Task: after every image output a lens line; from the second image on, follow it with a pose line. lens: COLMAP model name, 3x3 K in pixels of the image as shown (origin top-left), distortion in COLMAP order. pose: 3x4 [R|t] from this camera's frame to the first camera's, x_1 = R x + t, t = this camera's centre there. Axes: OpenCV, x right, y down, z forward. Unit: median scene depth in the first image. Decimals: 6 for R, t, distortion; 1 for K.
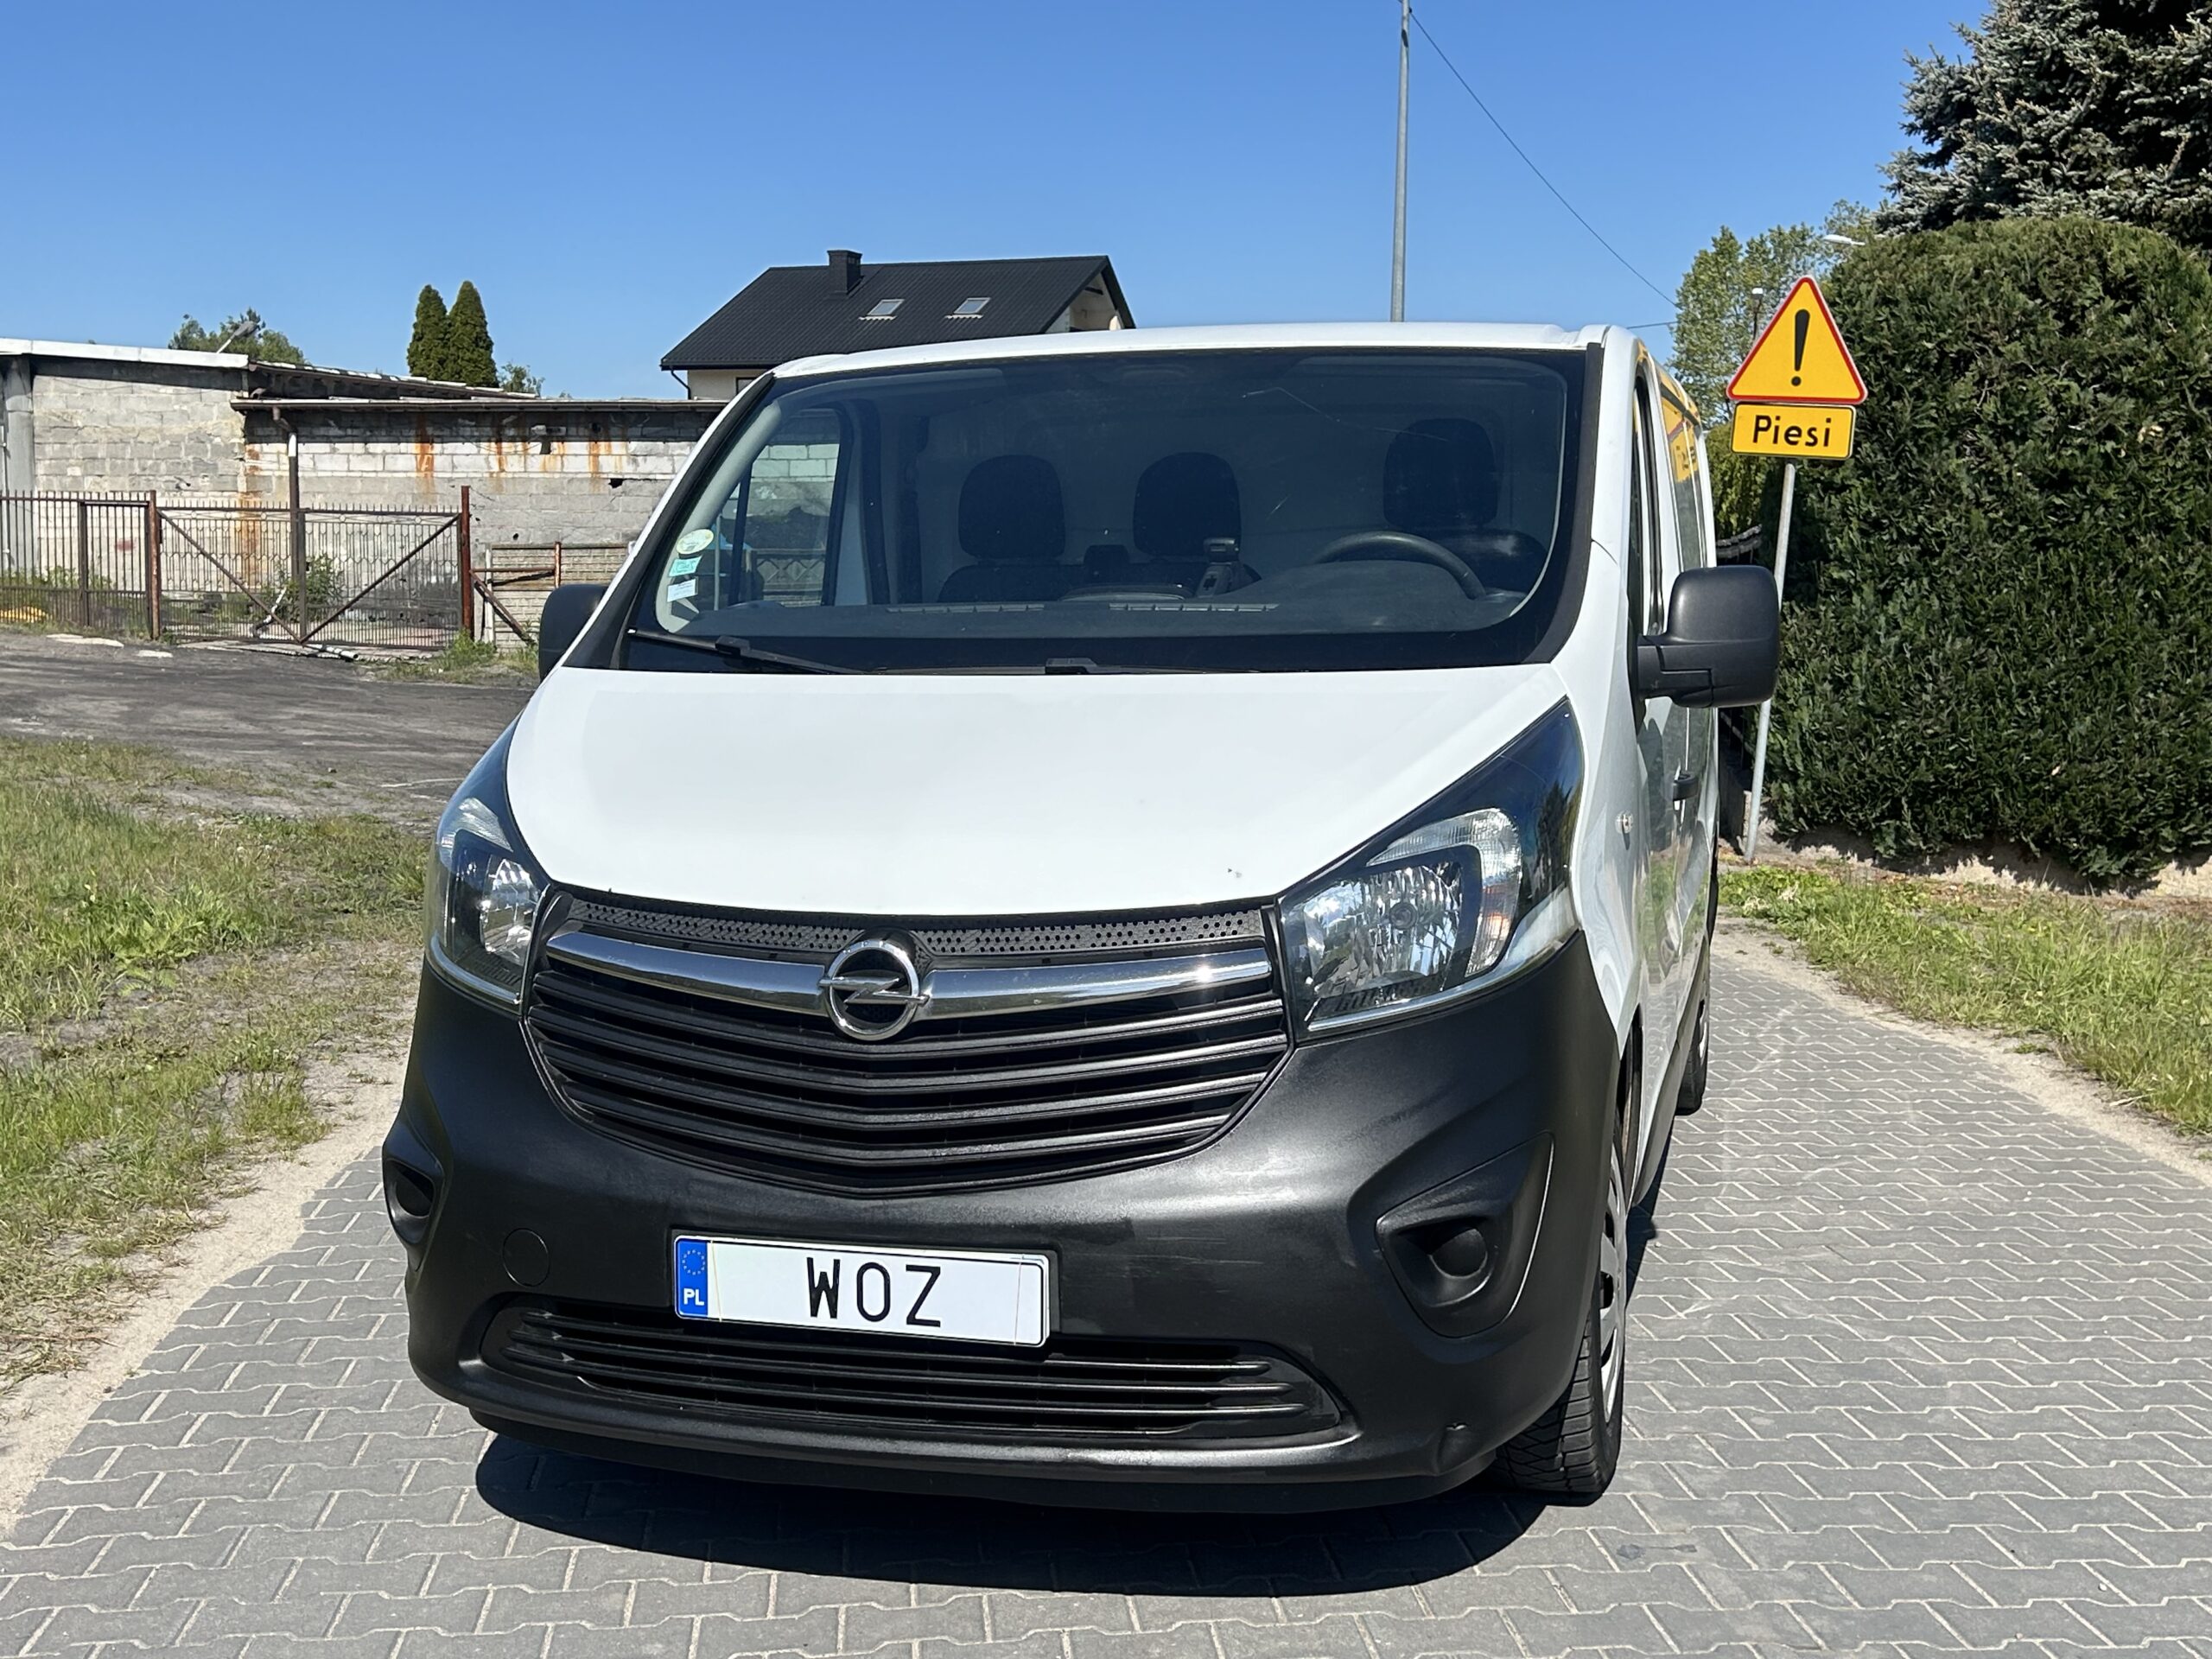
lens RADIAL K [[2611.6, 0, 1112.6], [0, 2611.6, 825.7], [0, 0, 1]] dist [0.048607, 0.000000]
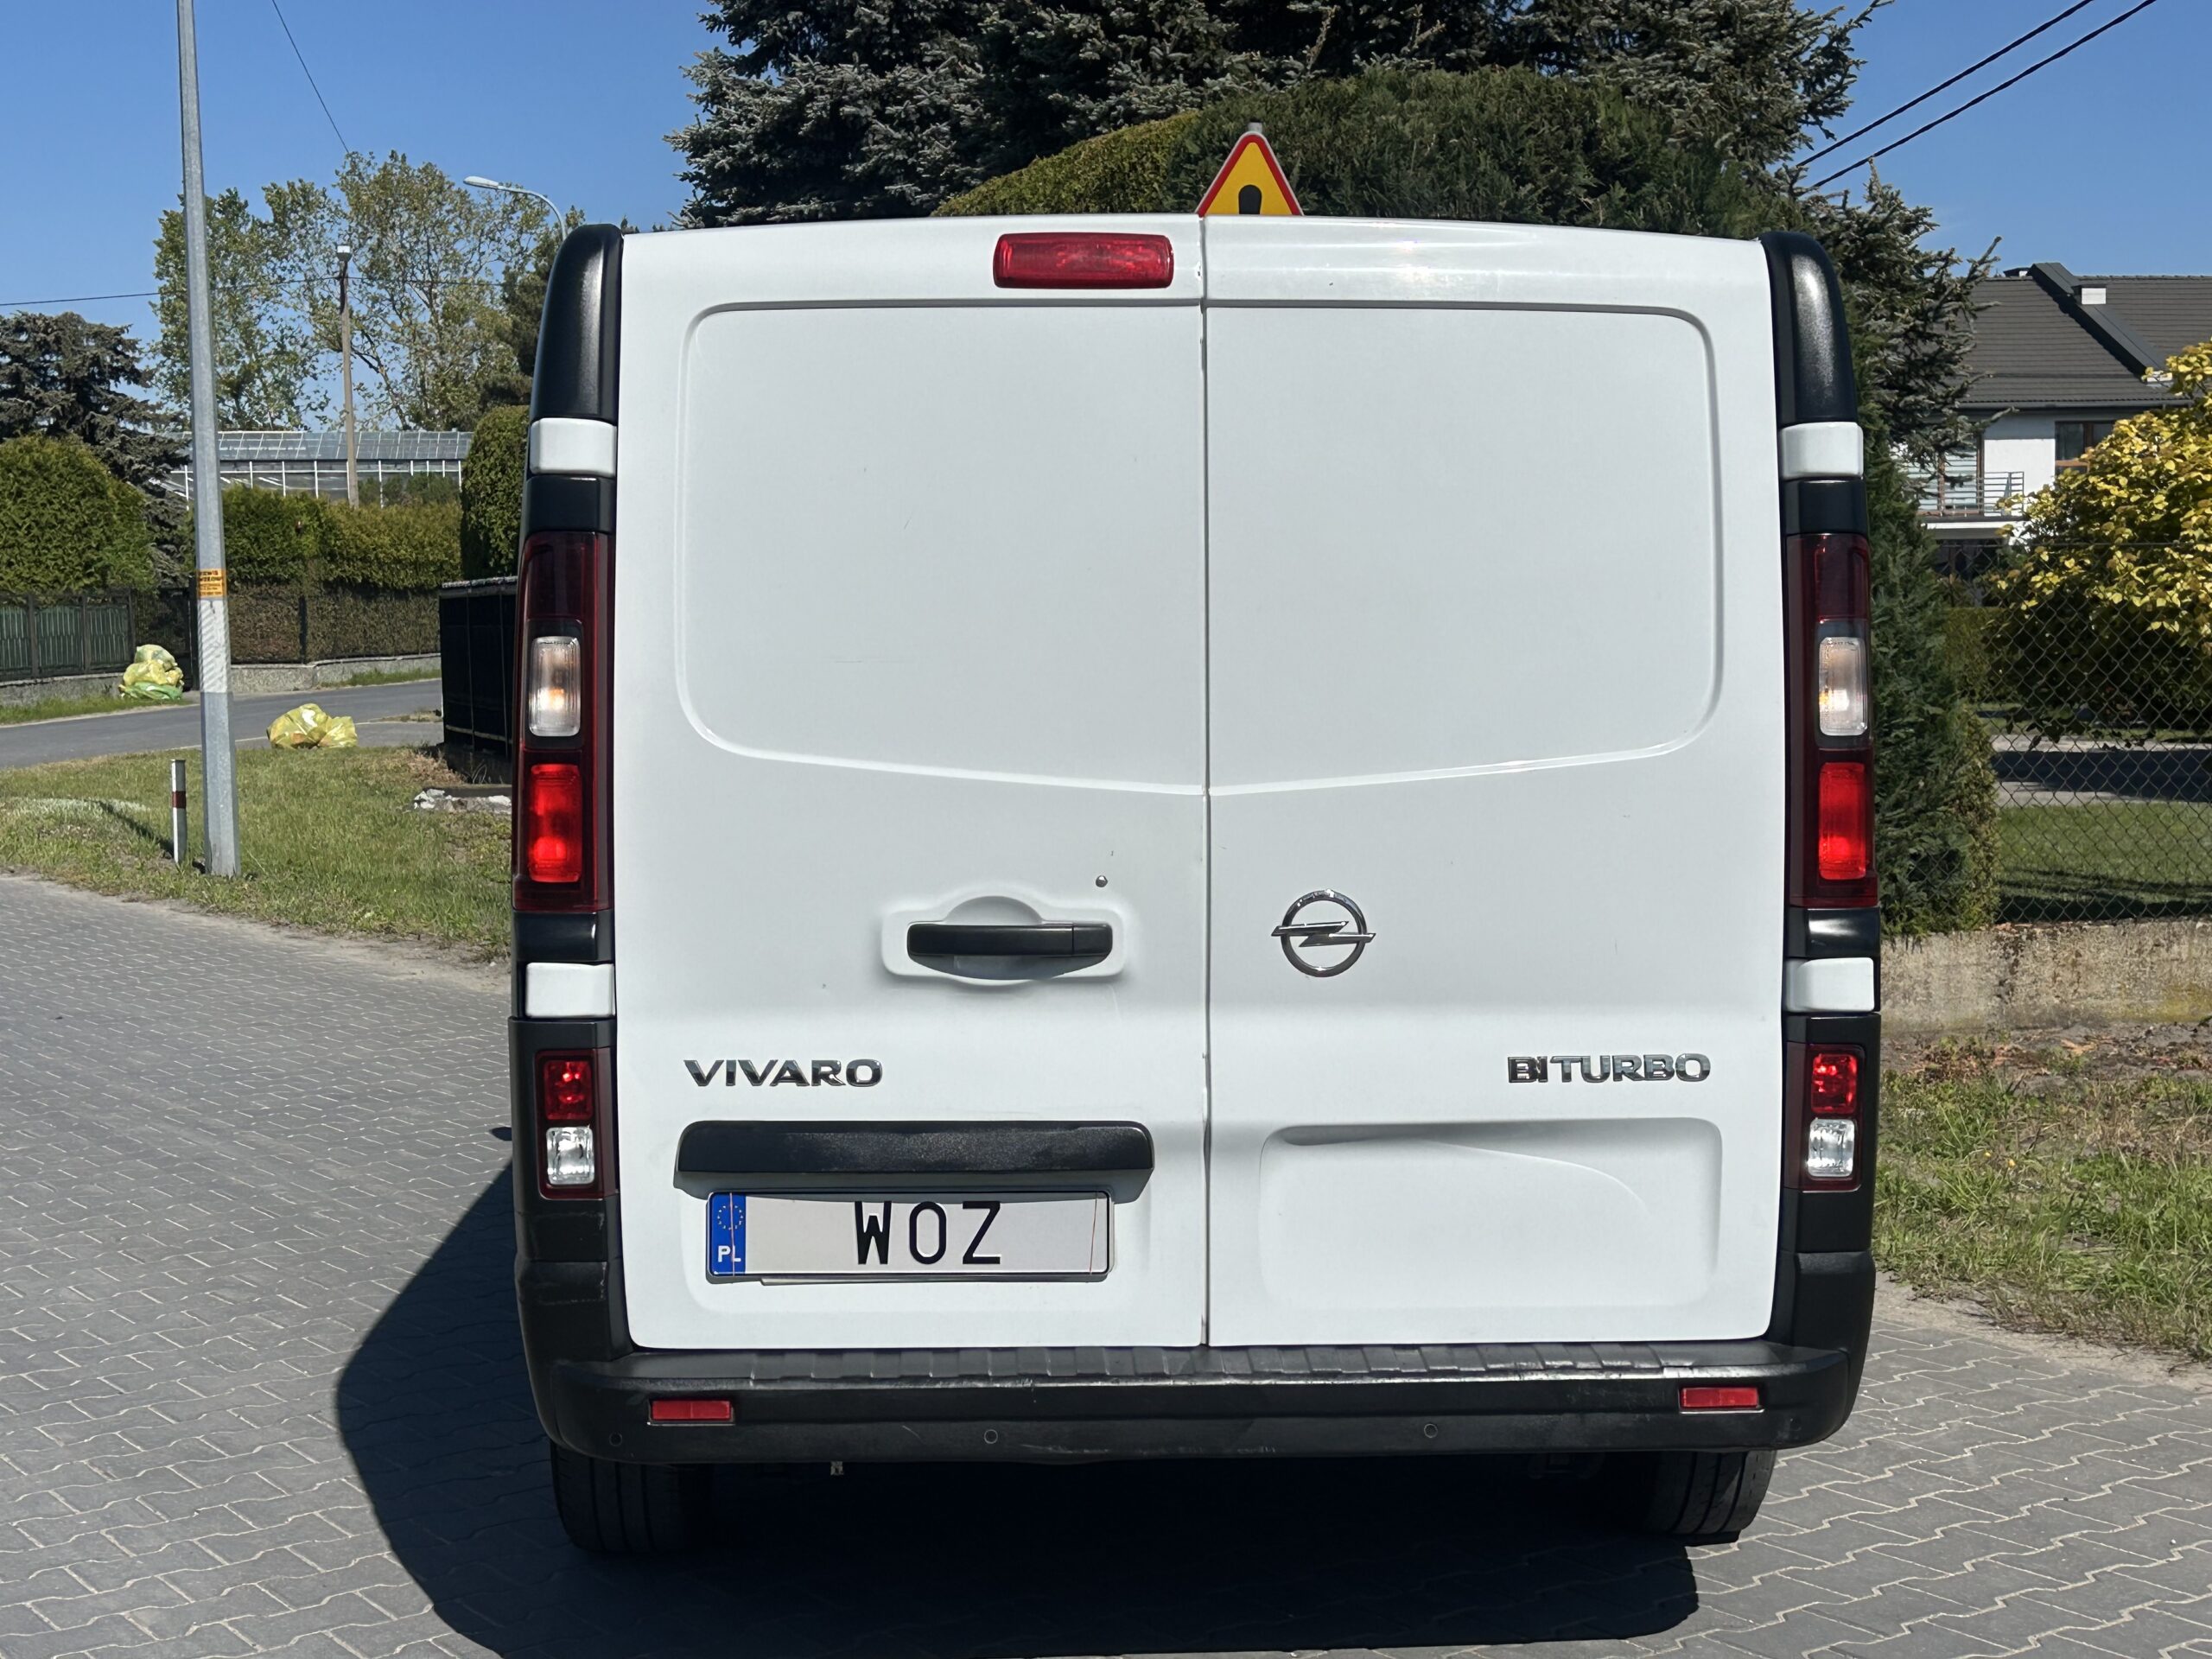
lens RADIAL K [[3189.8, 0, 1093.0], [0, 3189.8, 841.5], [0, 0, 1]] dist [0.090088, 0.000000]
pose [[0.871981, -0.064100, 0.485324, -0.427351], [0.076548, 0.997049, -0.005846, -0.100217], [-0.483517, 0.042248, 0.874315, 0.957014]]
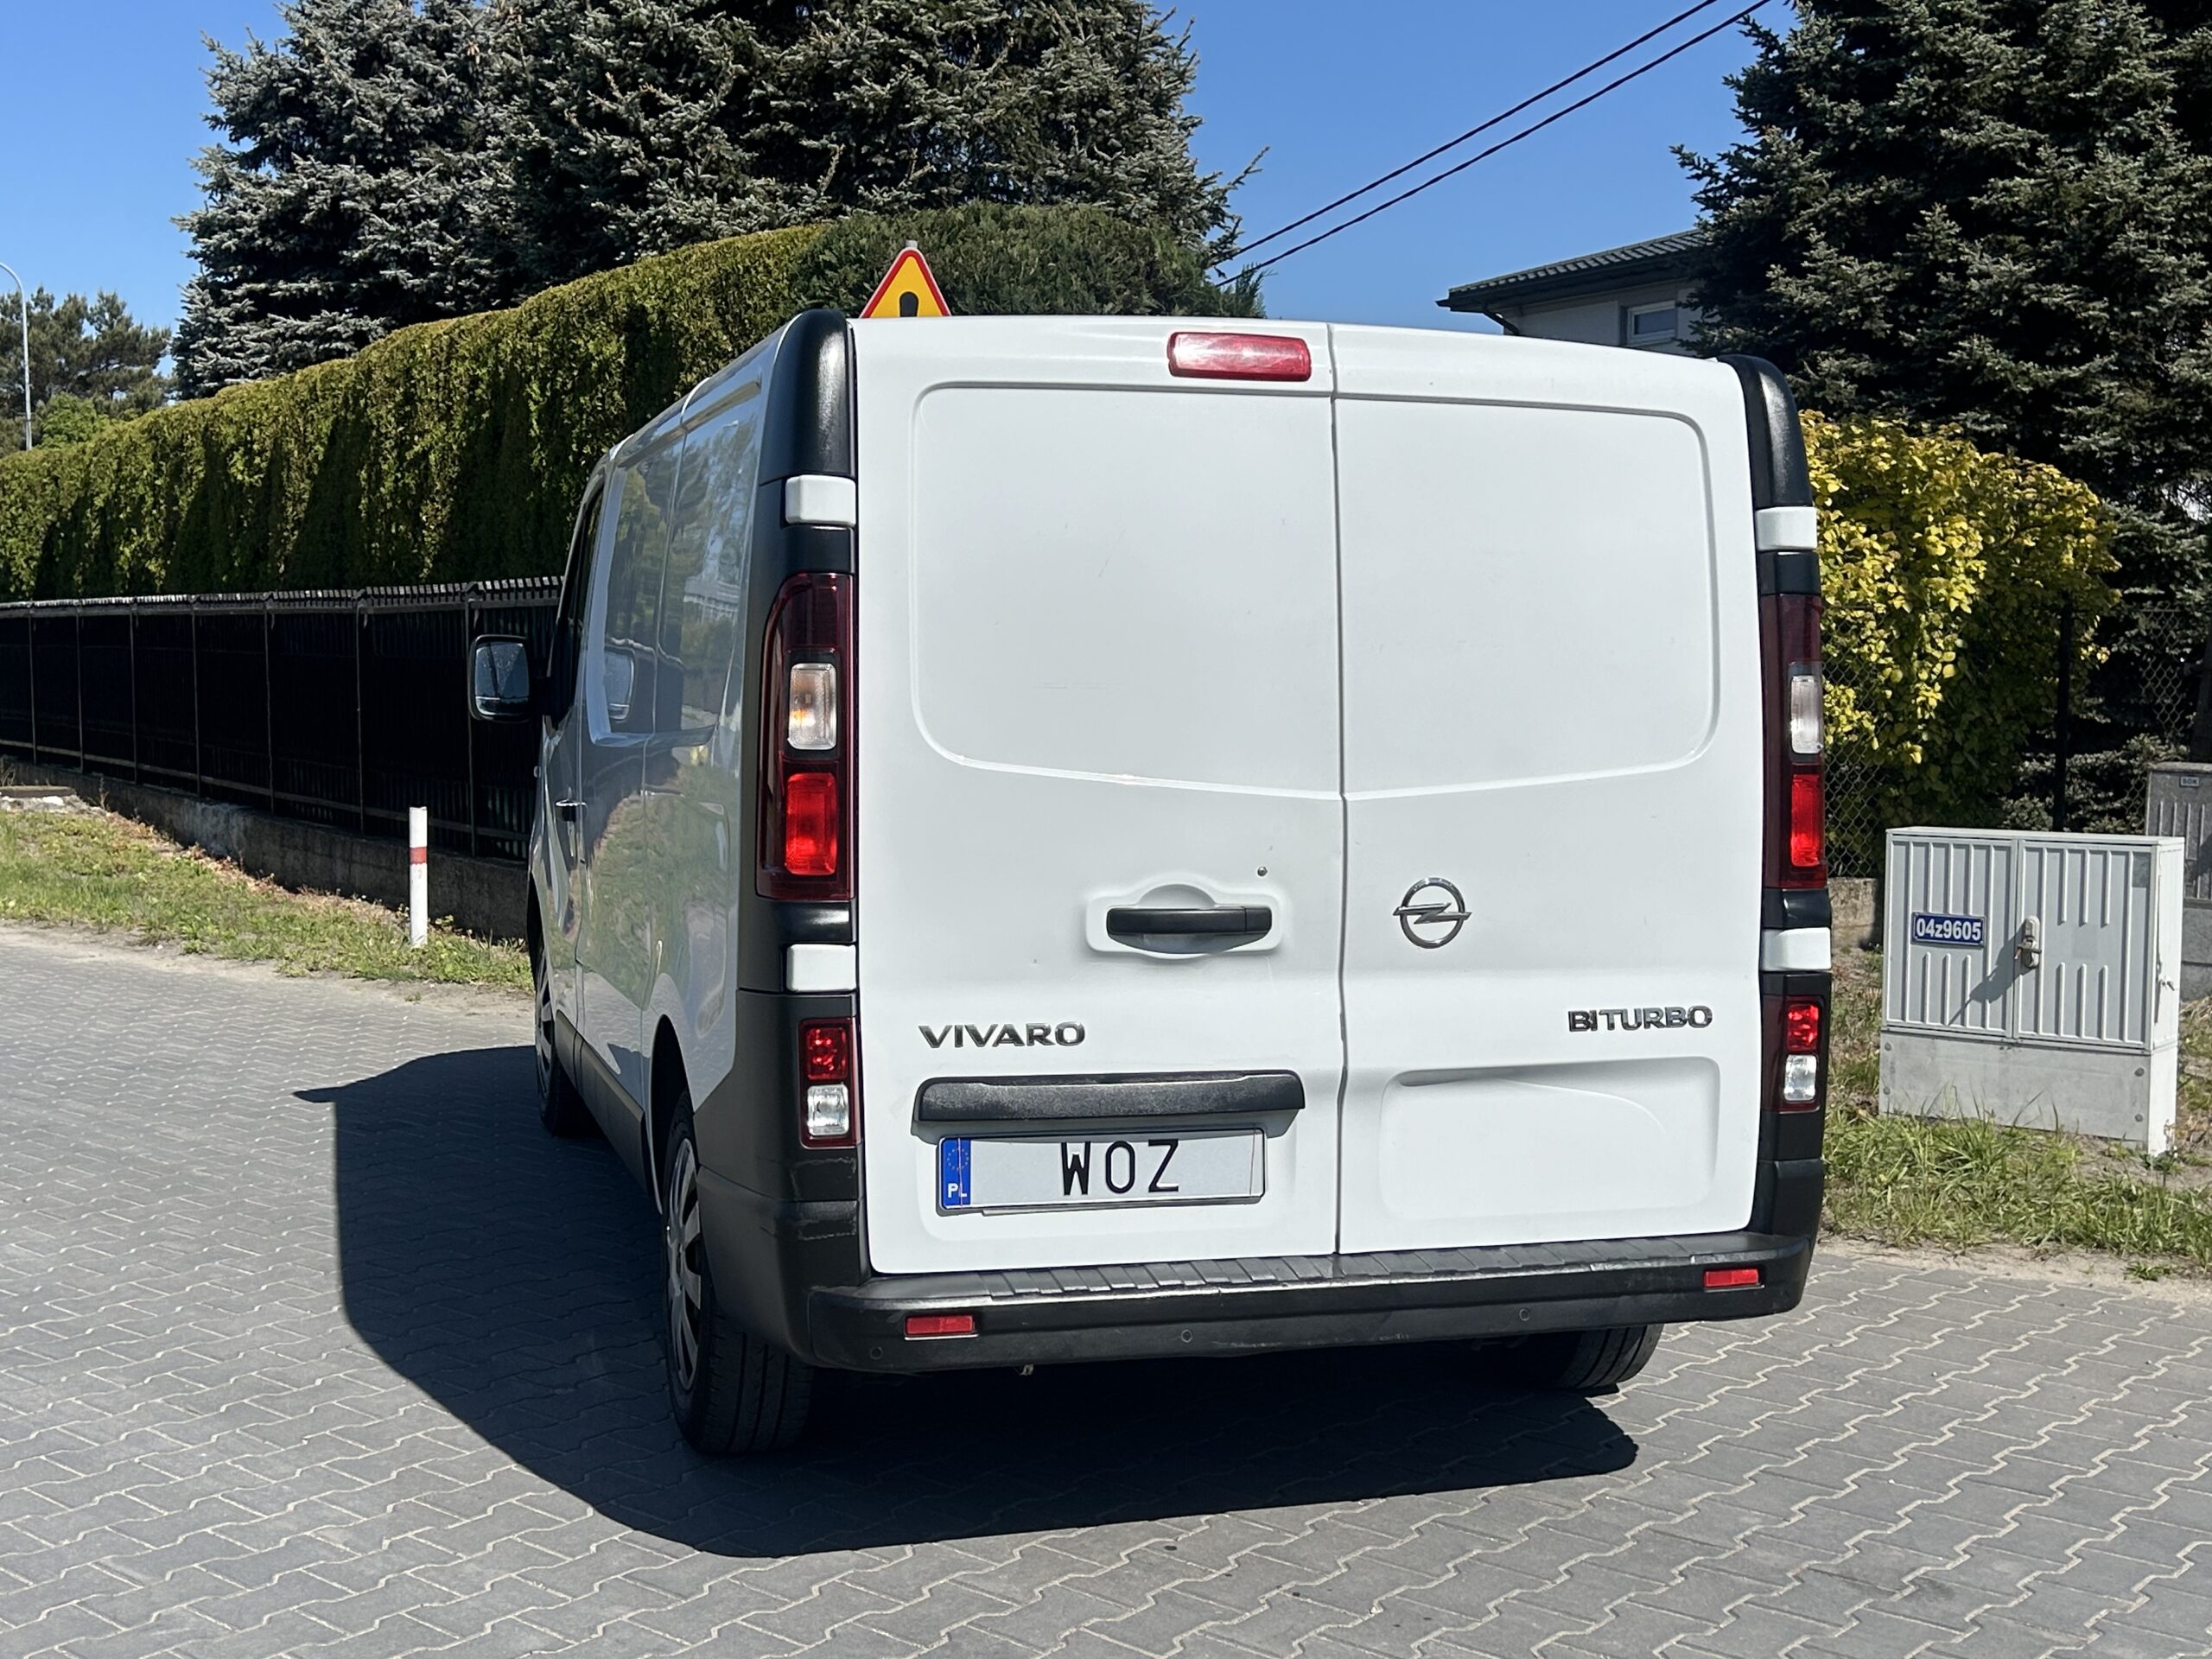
lens RADIAL K [[2642.6, 0, 1091.3], [0, 2642.6, 815.8], [0, 0, 1]] dist [0.039205, 0.000000]
pose [[0.729247, -0.061138, 0.681513, -0.636857], [0.078214, 0.996920, 0.005740, -0.121966], [-0.679765, 0.049118, 0.731783, 1.120513]]
